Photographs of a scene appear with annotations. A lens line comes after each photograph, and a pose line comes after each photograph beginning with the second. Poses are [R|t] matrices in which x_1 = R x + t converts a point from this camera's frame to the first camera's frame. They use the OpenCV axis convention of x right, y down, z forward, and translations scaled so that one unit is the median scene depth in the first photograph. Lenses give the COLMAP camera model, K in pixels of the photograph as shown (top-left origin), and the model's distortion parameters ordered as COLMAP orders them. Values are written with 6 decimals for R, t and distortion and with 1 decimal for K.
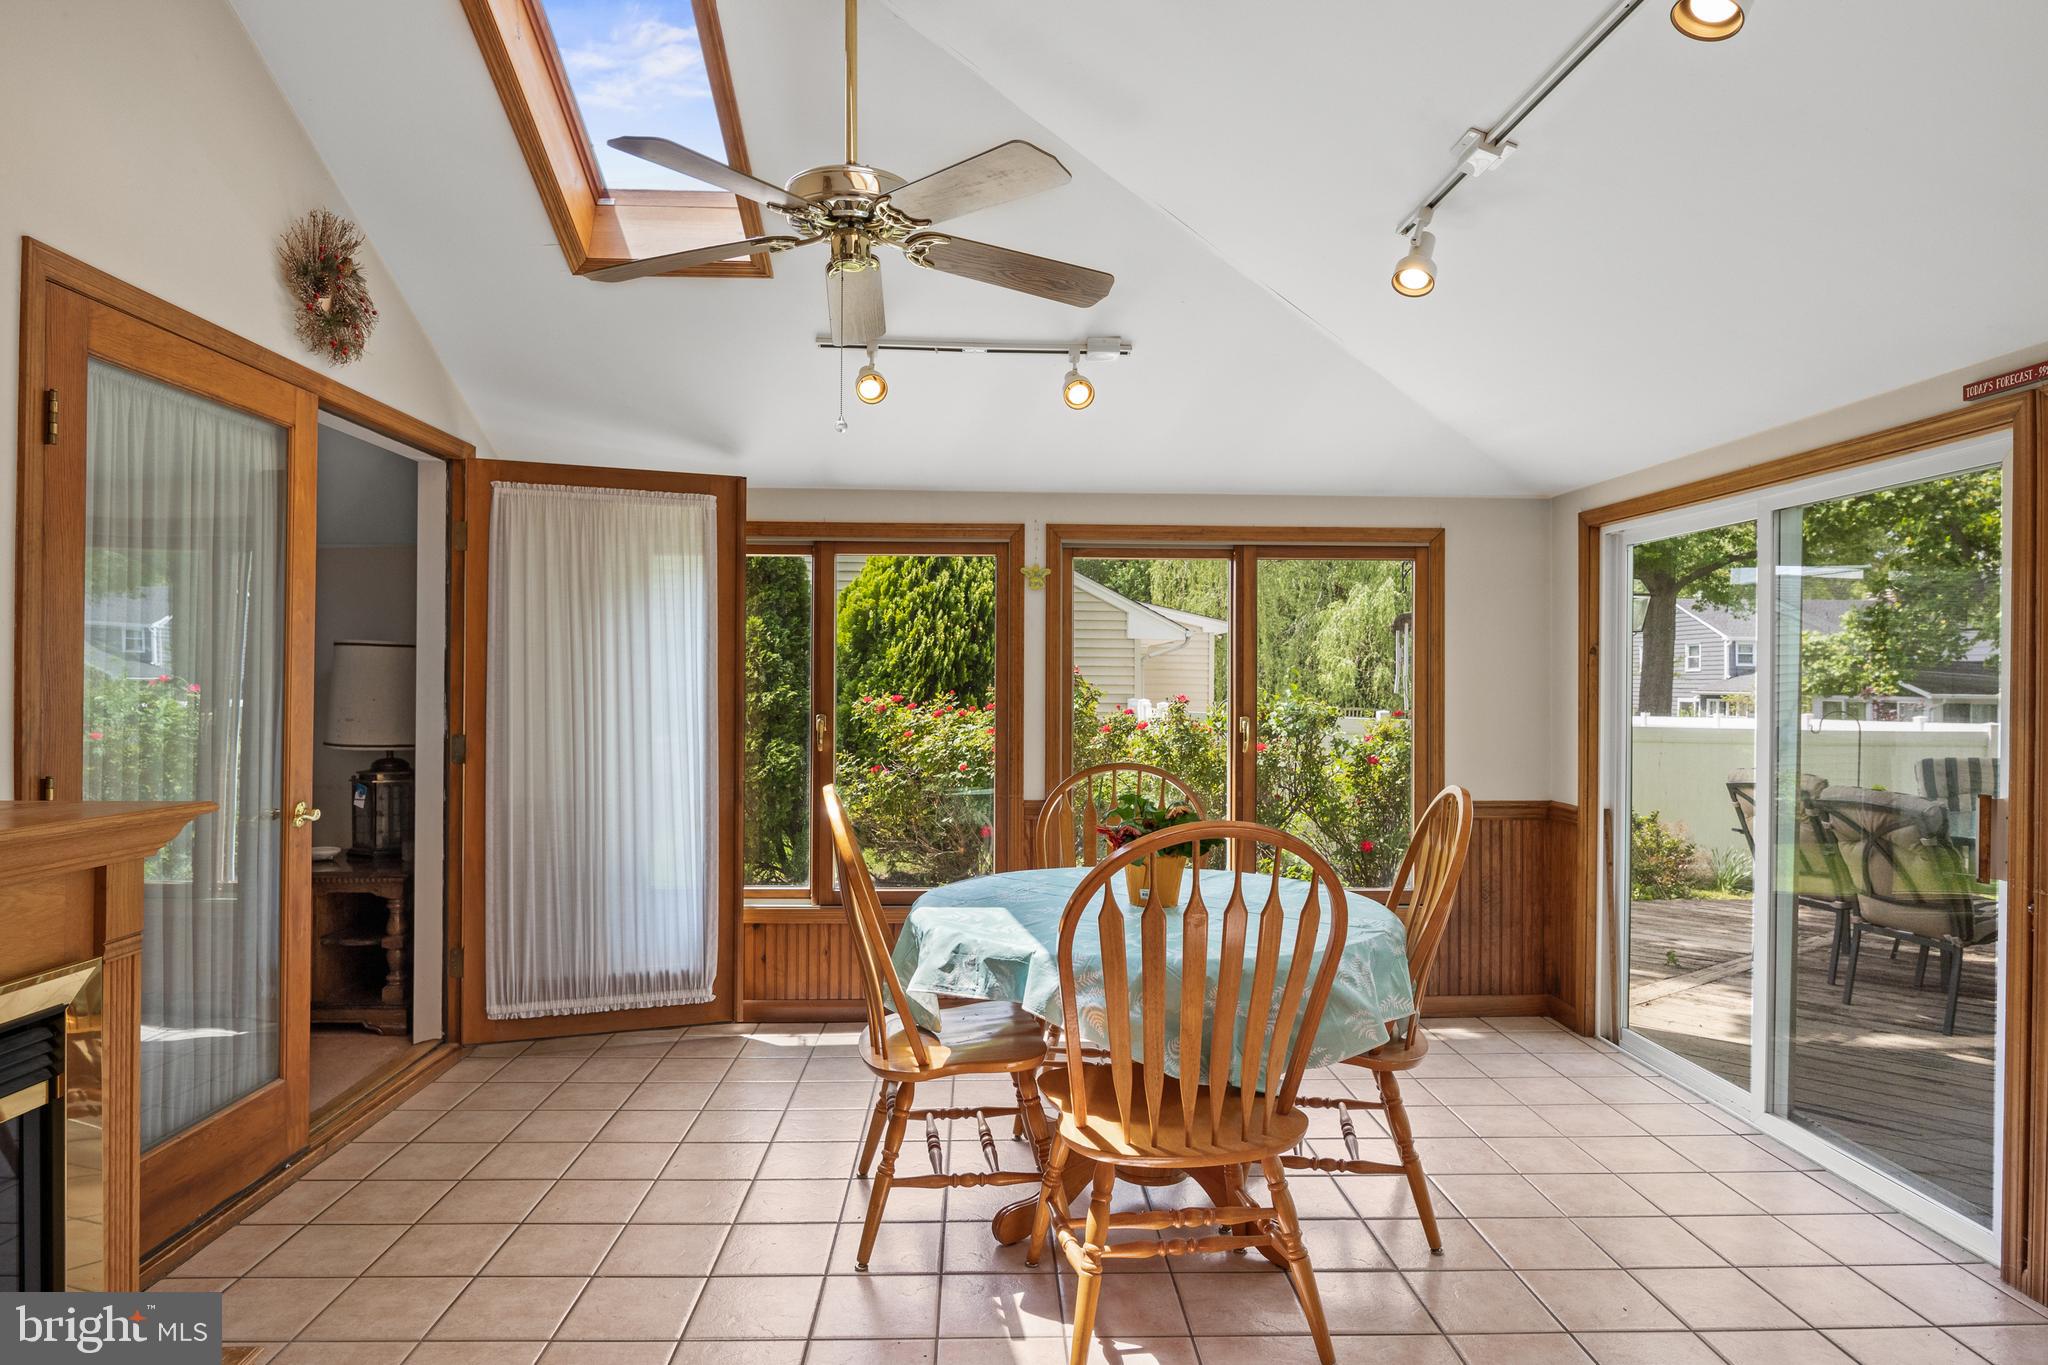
lens RADIAL K [[1222.5, 0, 1007.3], [0, 1222.5, 678.8], [0, 0, 1]] dist [-0.006384, -0.000828]
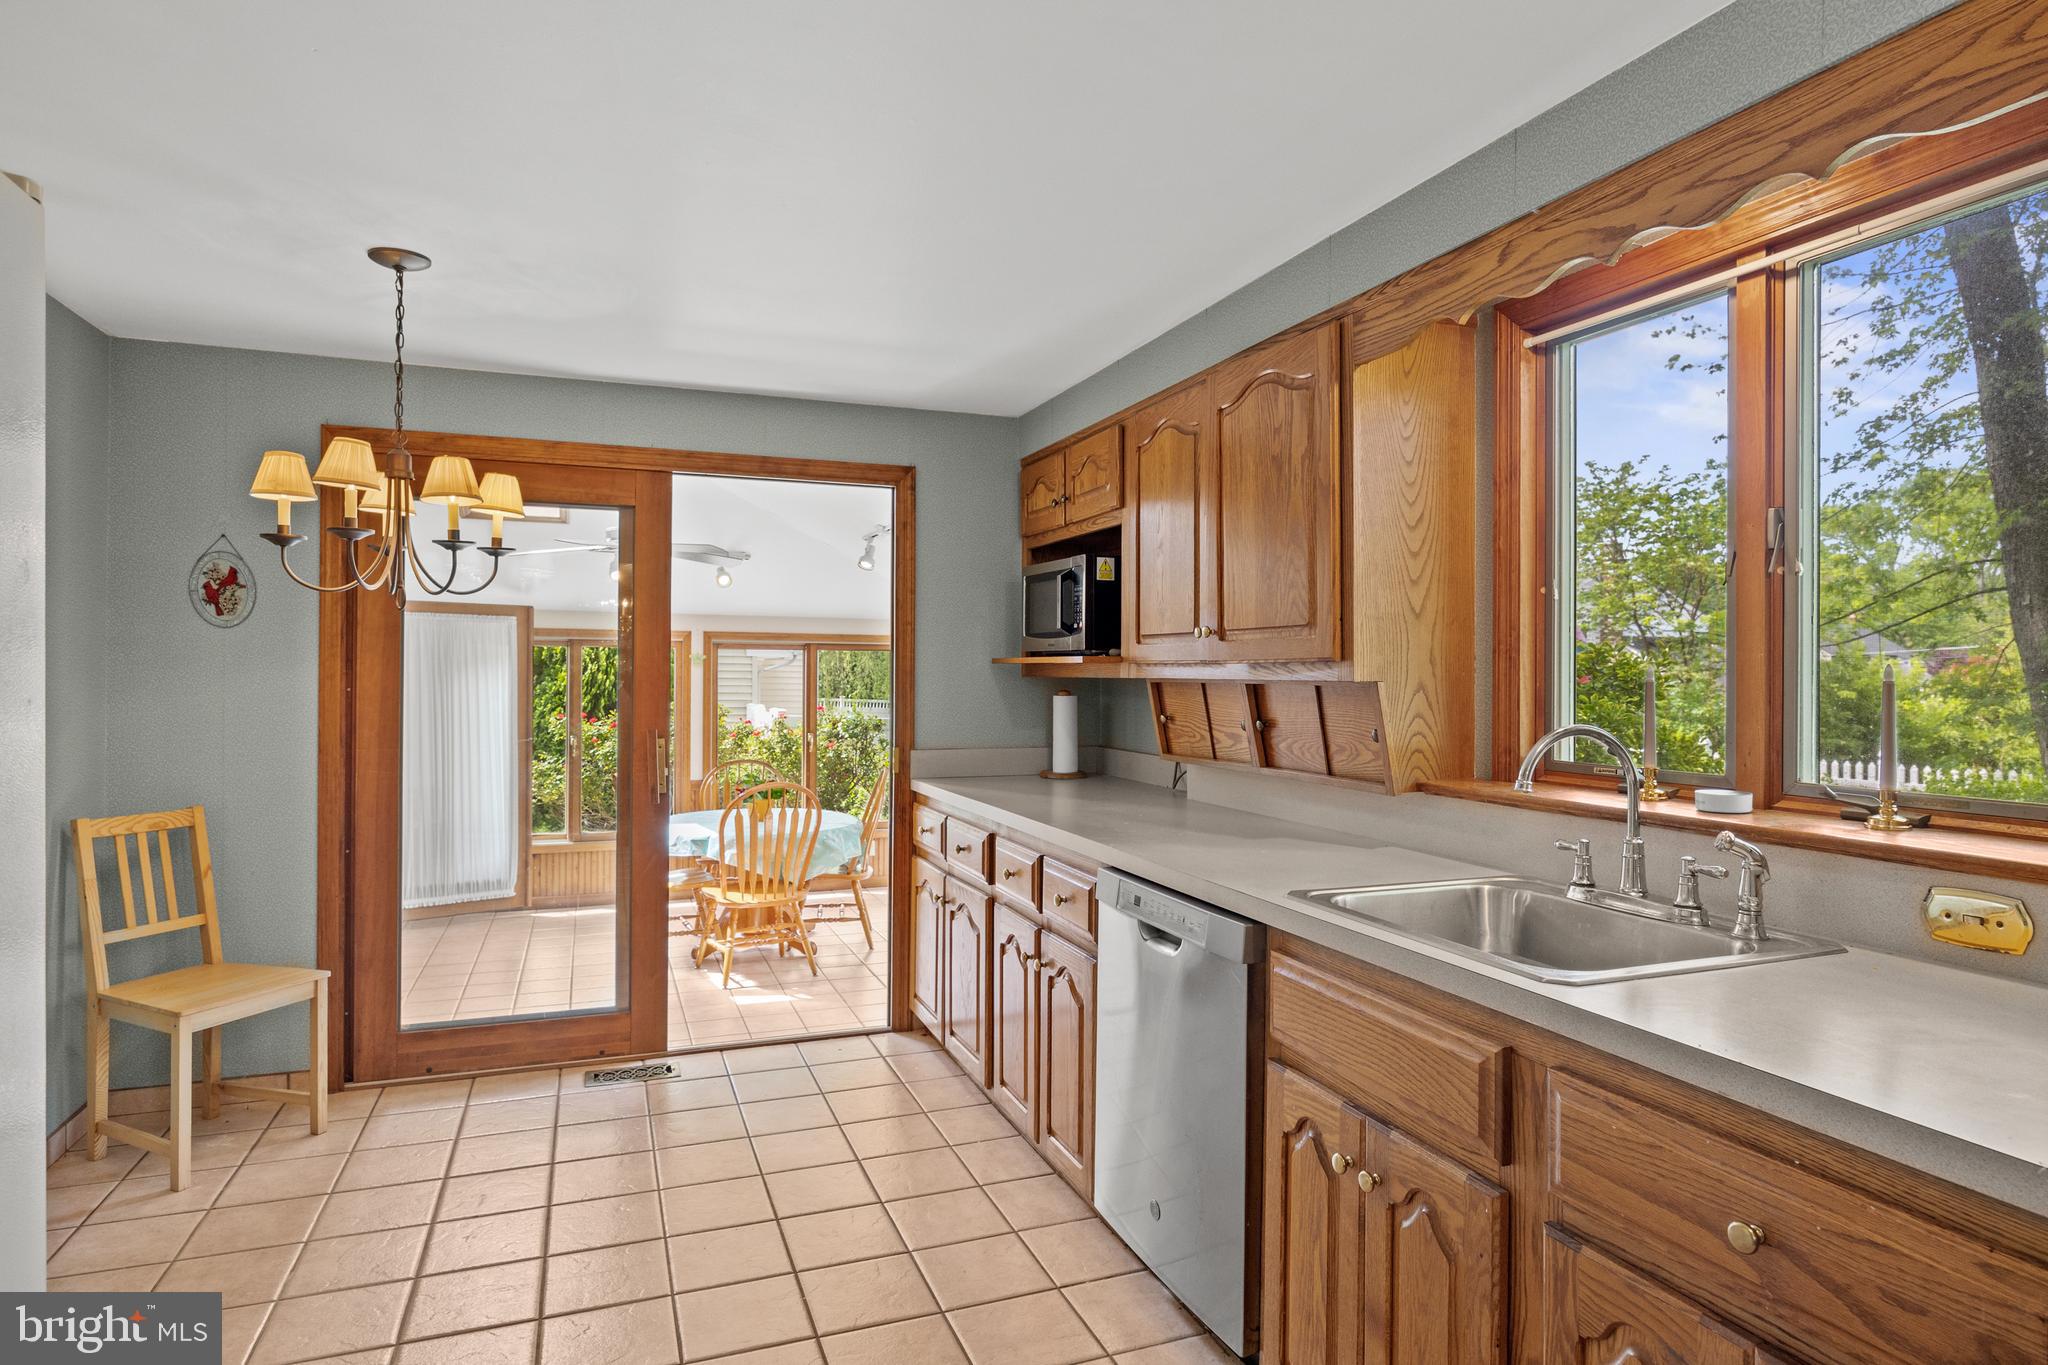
lens RADIAL K [[1141.5, 0, 1016.8], [0, 1141.5, 662.5], [0, 0, 1]] dist [-0.006537, -0.000989]
pose [[0.945562, 0.004903, 0.325404, -0.082552], [-0.002077, 0.999957, -0.009029, -0.064926], [-0.325434, 0.007862, 0.945532, -0.802811]]
